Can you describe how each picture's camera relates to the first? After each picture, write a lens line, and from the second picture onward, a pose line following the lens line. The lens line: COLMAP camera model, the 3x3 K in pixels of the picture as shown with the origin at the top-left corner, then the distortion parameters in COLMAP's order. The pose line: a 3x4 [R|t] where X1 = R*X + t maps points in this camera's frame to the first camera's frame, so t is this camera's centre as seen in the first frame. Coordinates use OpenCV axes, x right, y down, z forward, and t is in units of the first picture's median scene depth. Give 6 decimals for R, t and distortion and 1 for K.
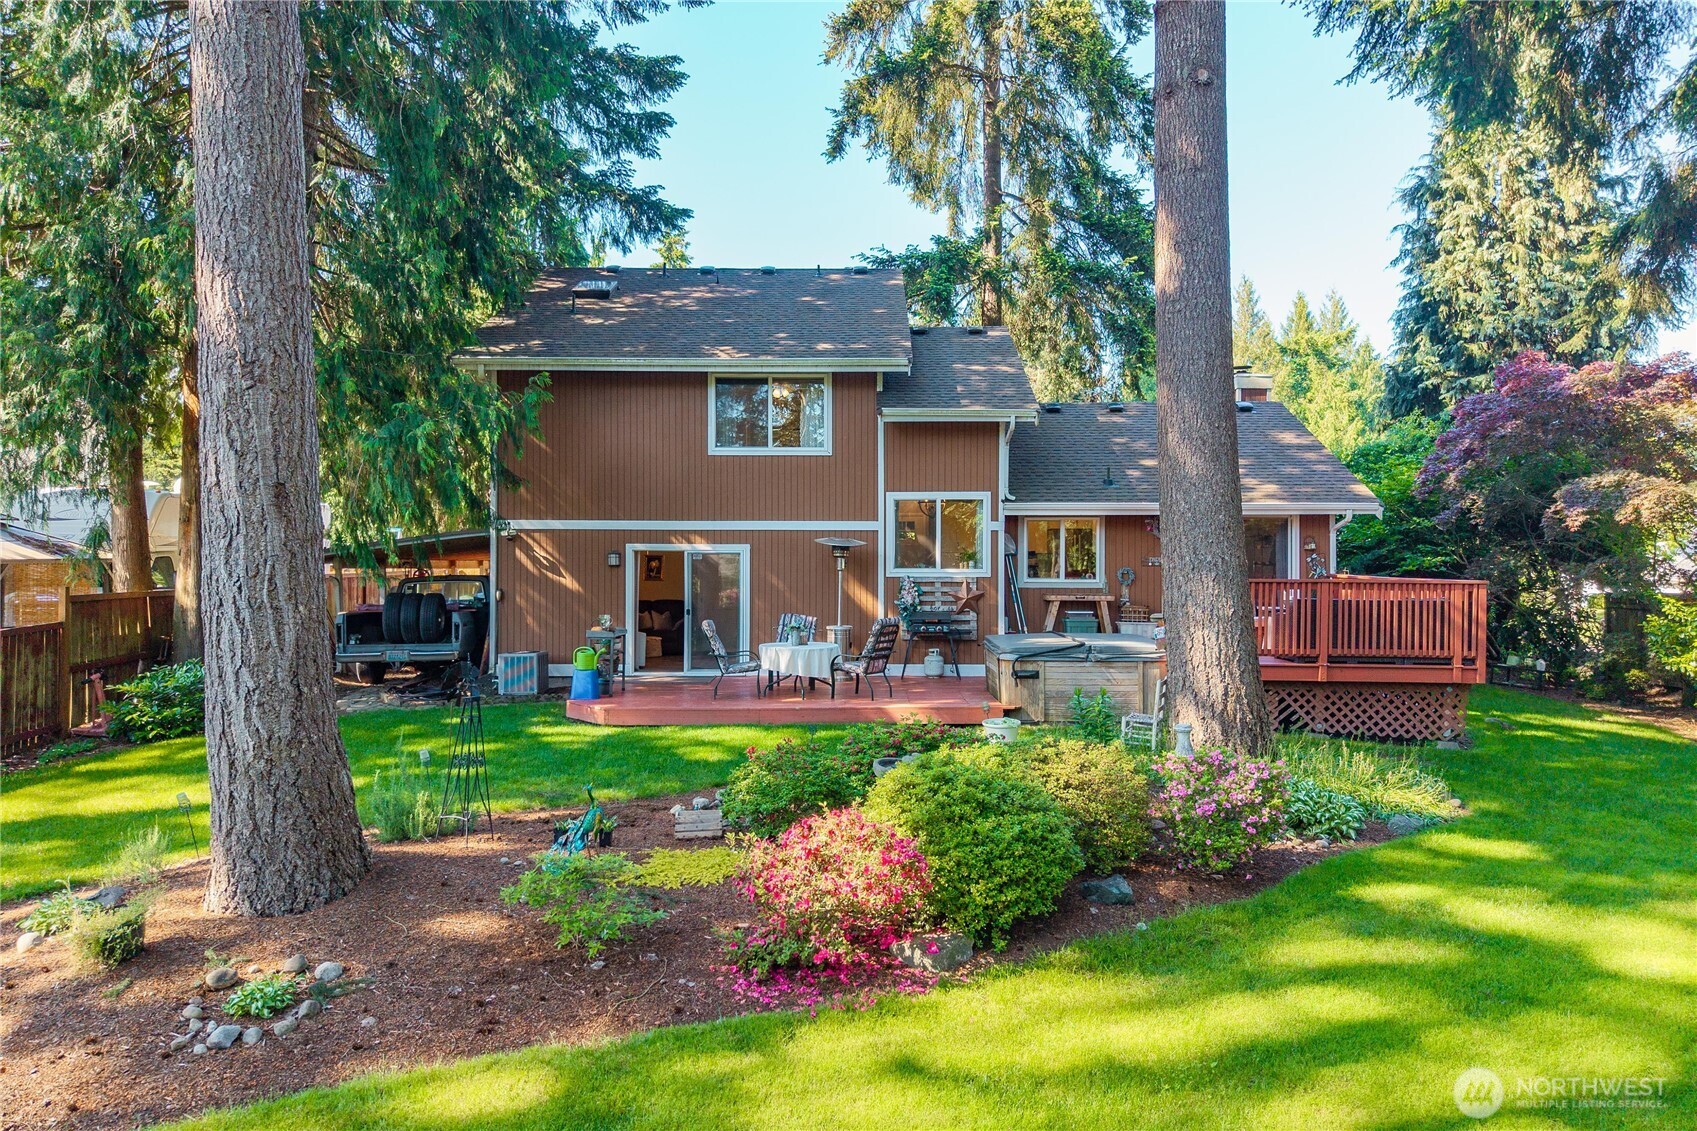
lens RADIAL K [[1112.9, 0, 848.5], [0, 1112.9, 565.5], [0, 0, 1]] dist [0.026740, -0.000422]
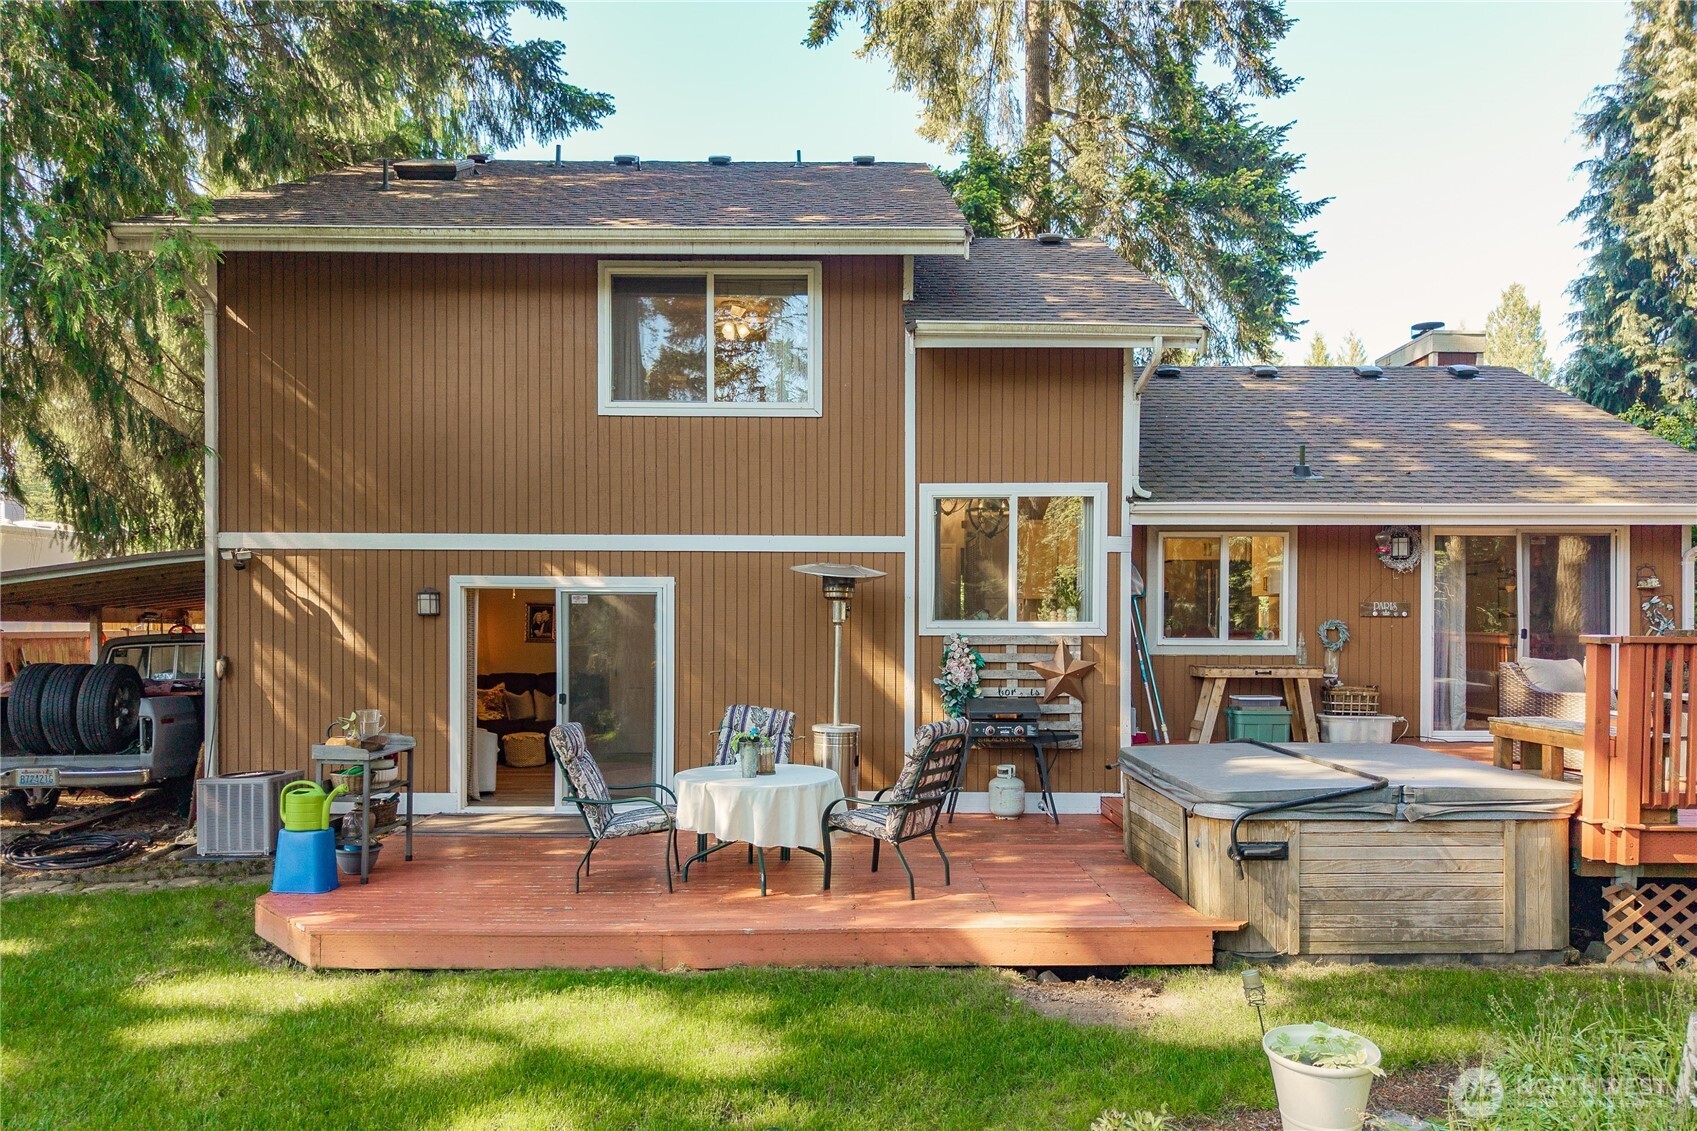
lens RADIAL K [[1134.0, 0, 847.0], [0, 1134.0, 641.2], [0, 0, 1]] dist [-0.000978, -0.000938]
pose [[0.999873, 0.000208, 0.015964, -0.011310], [-0.000402, 0.999926, 0.012136, 0.006152], [-0.015960, -0.012141, 0.999799, 0.433221]]
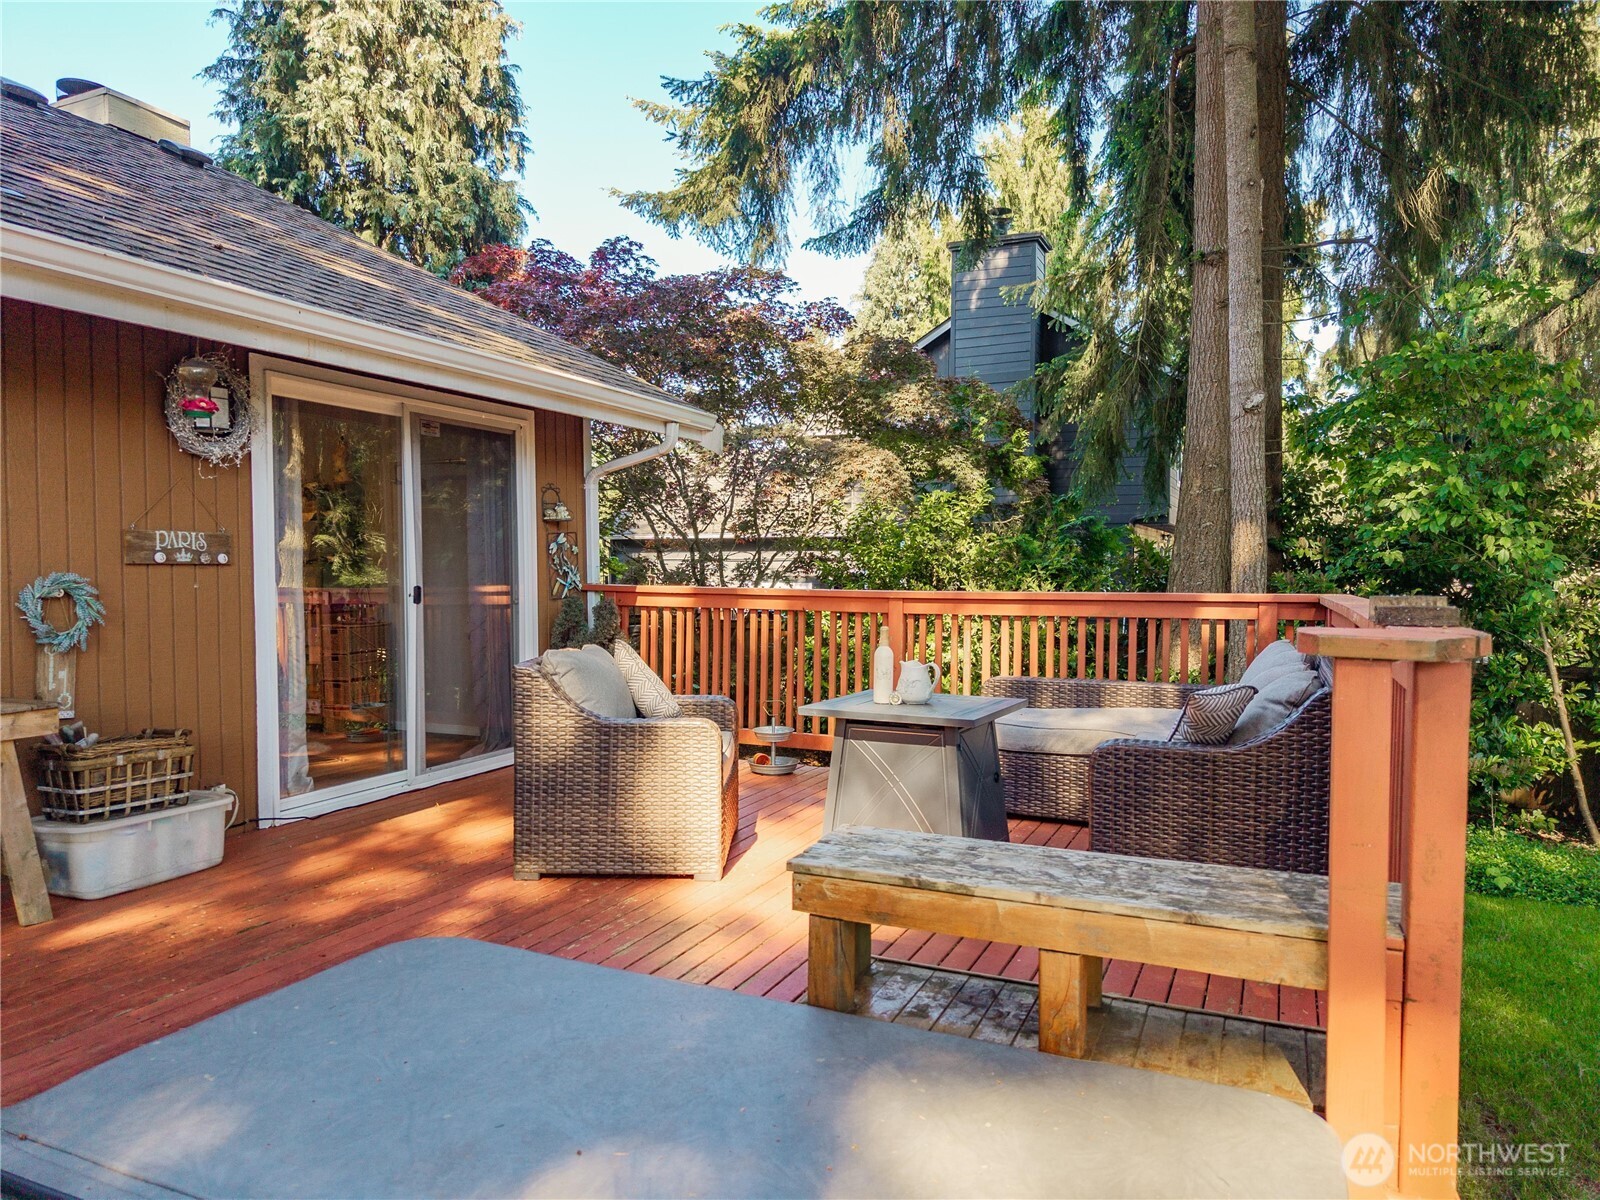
lens RADIAL K [[1075.0, 0, 800.0], [0, 1075.0, 600.0], [0, 0, 1]] dist [0.001659, -0.001544]
pose [[0.394899, -0.030948, 0.918203, 0.111494], [0.004572, 0.999486, 0.031721, 0.001309], [-0.918713, -0.008329, 0.394838, 0.800155]]
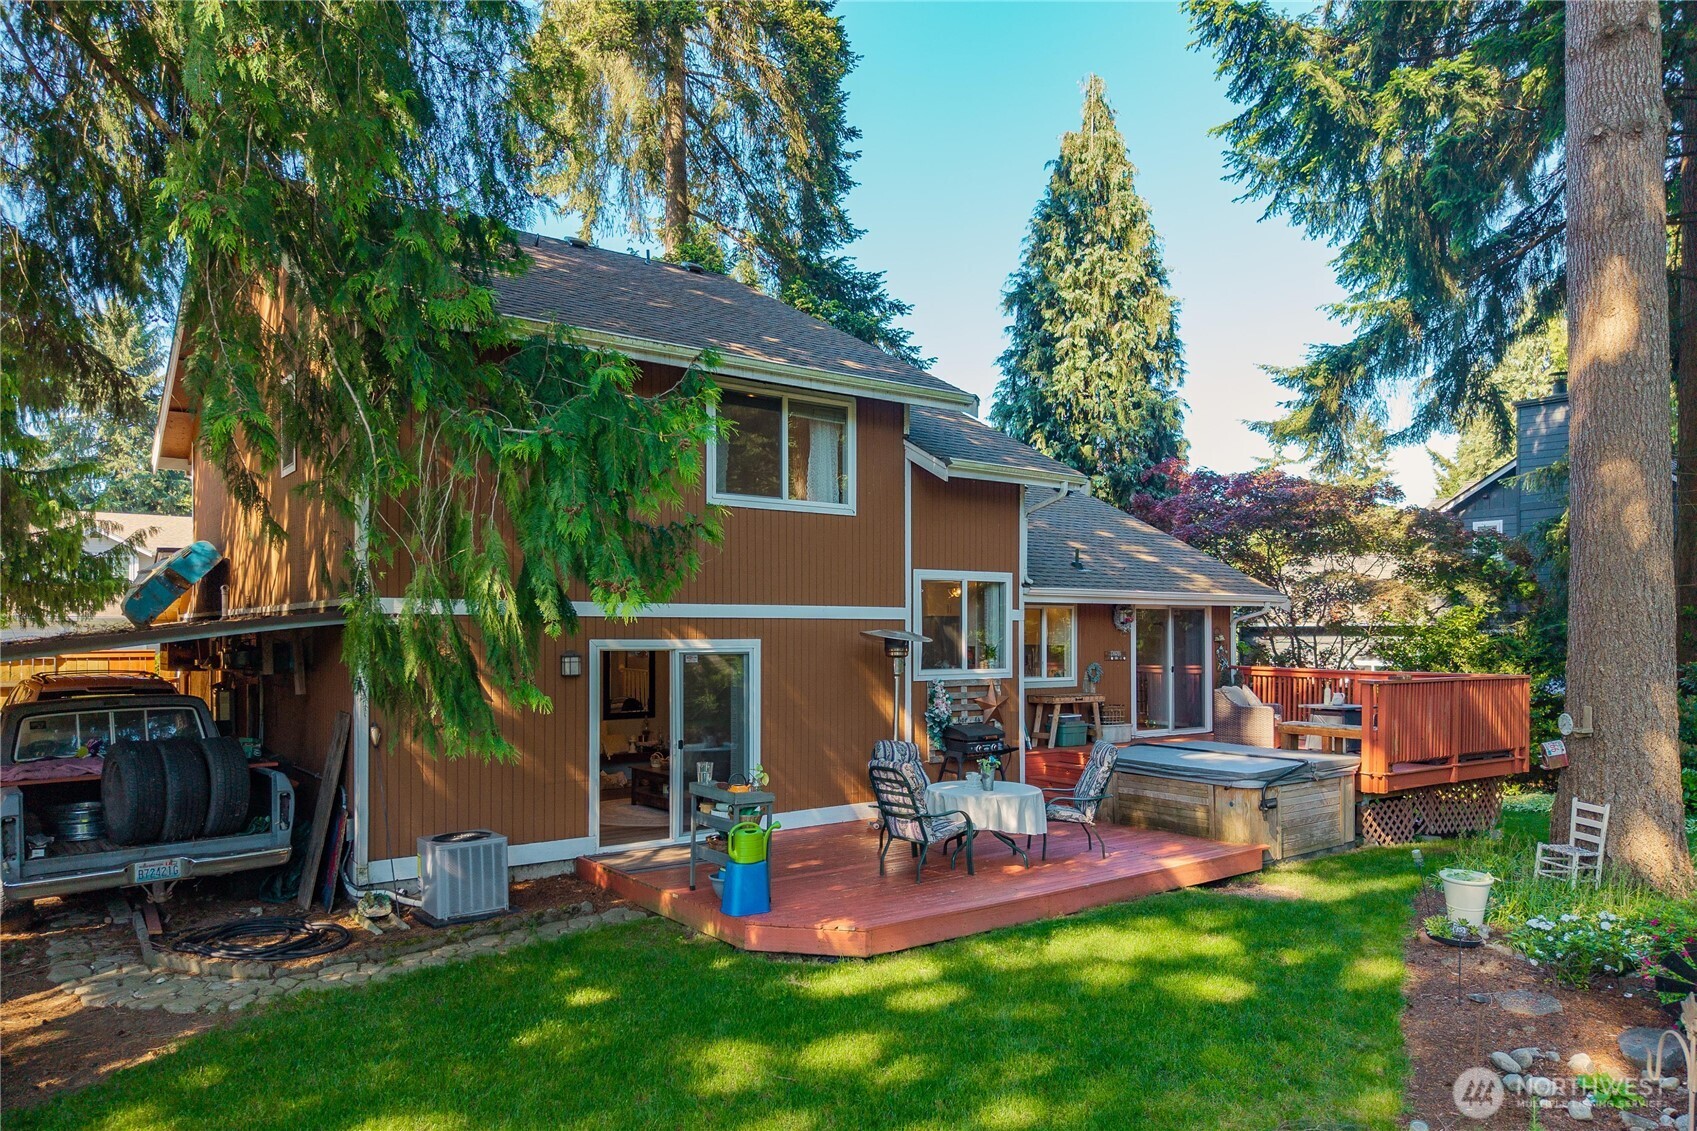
lens RADIAL K [[1120.7, 0, 847.8], [0, 1120.7, 644.9], [0, 0, 1]] dist [0.025843, -0.000962]
pose [[0.792370, -0.008165, 0.609987, -0.465756], [0.003272, 0.999953, 0.009134, -0.021811], [-0.610032, -0.005241, 0.792359, 0.423484]]
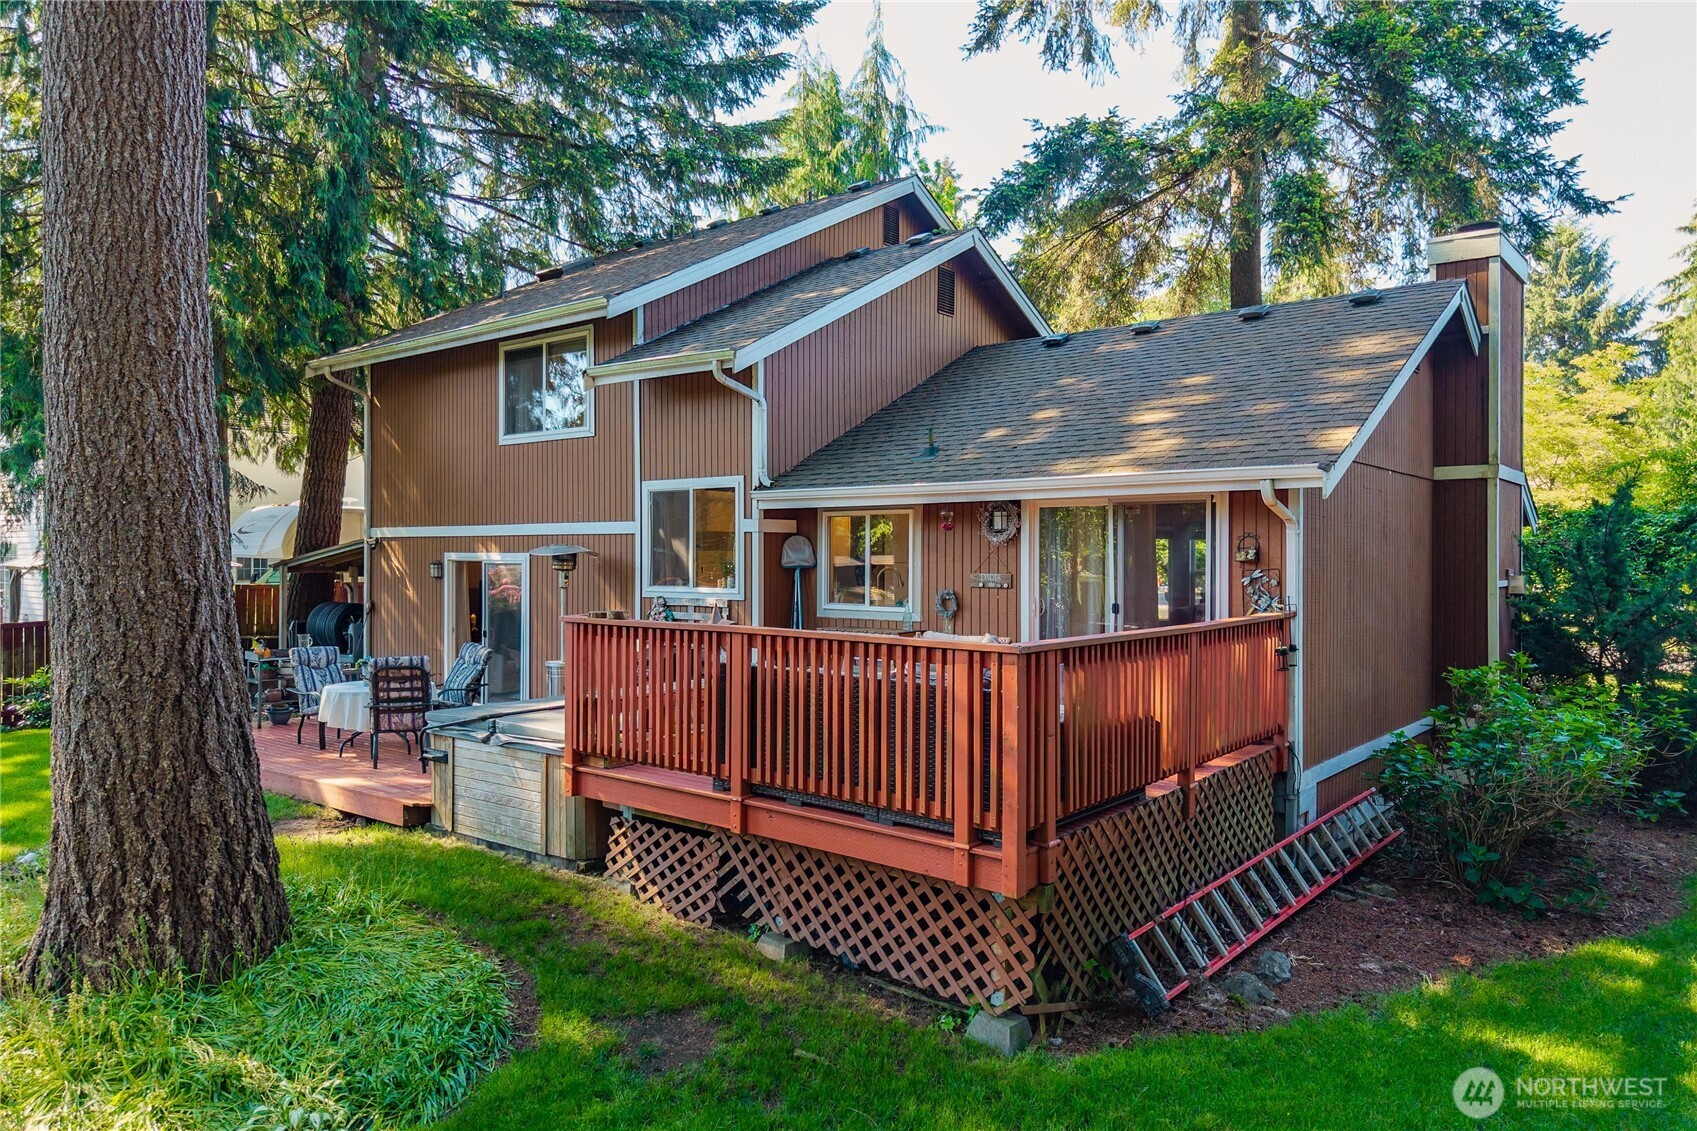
lens RADIAL K [[1112.9, 0, 848.5], [0, 1112.9, 565.5], [0, 0, 1]] dist [0.026740, -0.000422]
pose [[0.790976, 0.004622, -0.611829, 0.593109], [-0.006552, 0.999978, -0.000917, -0.010756], [0.611812, 0.004734, 0.790989, 0.500484]]
